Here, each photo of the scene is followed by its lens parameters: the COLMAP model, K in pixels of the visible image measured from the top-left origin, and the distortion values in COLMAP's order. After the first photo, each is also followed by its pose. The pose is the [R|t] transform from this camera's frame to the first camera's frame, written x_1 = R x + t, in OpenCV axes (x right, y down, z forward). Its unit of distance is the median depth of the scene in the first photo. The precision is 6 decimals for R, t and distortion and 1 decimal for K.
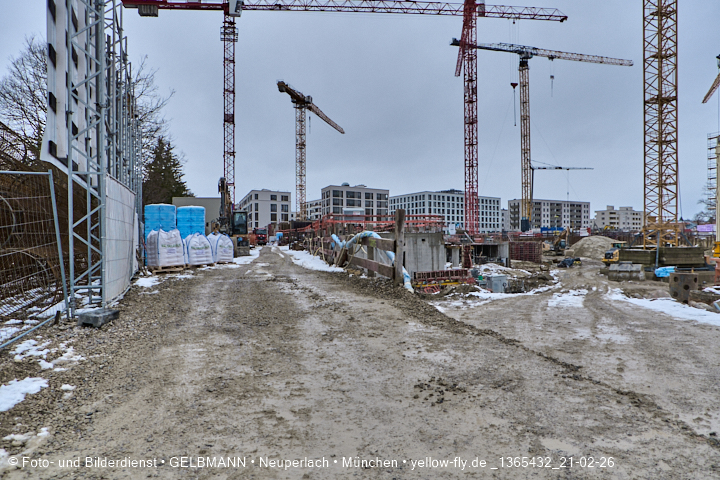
lens RADIAL K [[514.7, 0, 375.2], [0, 514.7, 252.5], [0, 0, 1]] dist [-0.092181, 0.075915]
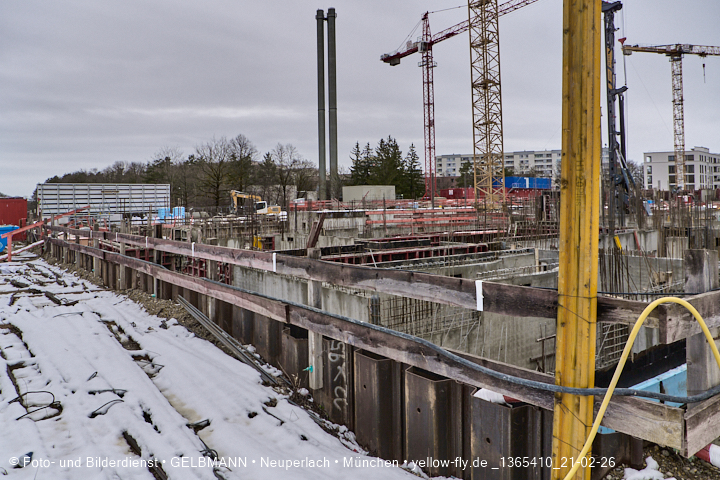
lens RADIAL K [[526.5, 0, 349.8], [0, 526.5, 186.3], [0, 0, 1]] dist [-0.088535, 0.044846]
pose [[0.401410, -0.021010, -0.915657, 0.244713], [-0.018733, 0.999339, -0.031142, -0.008048], [0.915707, 0.029654, 0.400751, 0.051945]]
